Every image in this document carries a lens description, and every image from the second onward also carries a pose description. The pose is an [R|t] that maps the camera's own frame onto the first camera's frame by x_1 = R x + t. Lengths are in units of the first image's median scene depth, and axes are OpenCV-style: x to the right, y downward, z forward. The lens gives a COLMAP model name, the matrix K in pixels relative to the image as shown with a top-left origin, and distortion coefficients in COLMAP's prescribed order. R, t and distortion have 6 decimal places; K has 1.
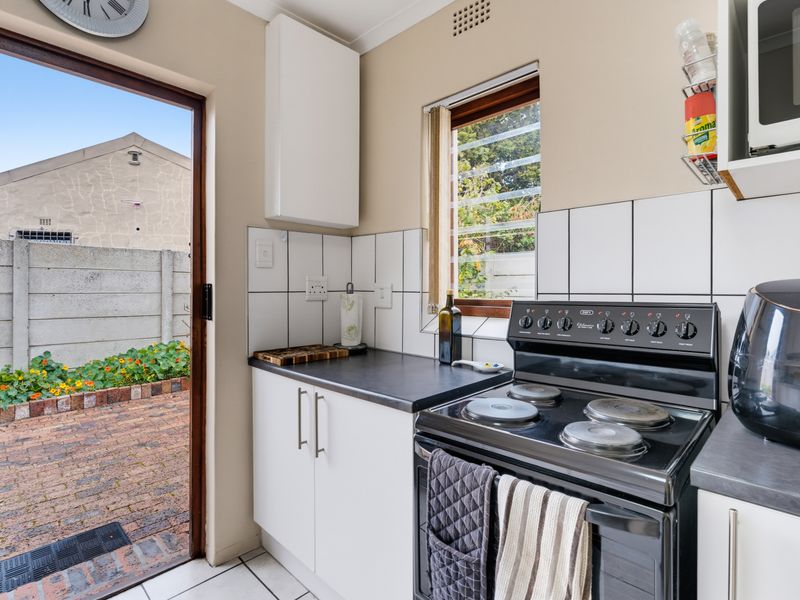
lens RADIAL K [[409.7, 0, 405.8], [0, 409.7, 290.5], [0, 0, 1]] dist [-0.013404, 0.004511]
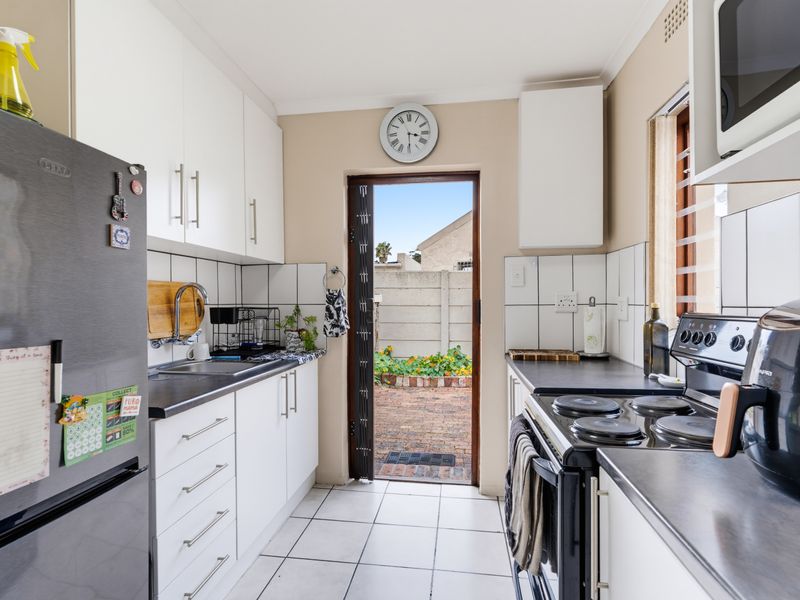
lens RADIAL K [[409.7, 0, 399.4], [0, 409.7, 302.7], [0, 0, 1]] dist [-0.013404, 0.004511]
pose [[0.581649, -0.003007, -0.813435, 0.462522], [0.001286, 0.999995, -0.002778, 0.000004], [0.813439, 0.000570, 0.581650, -0.070306]]
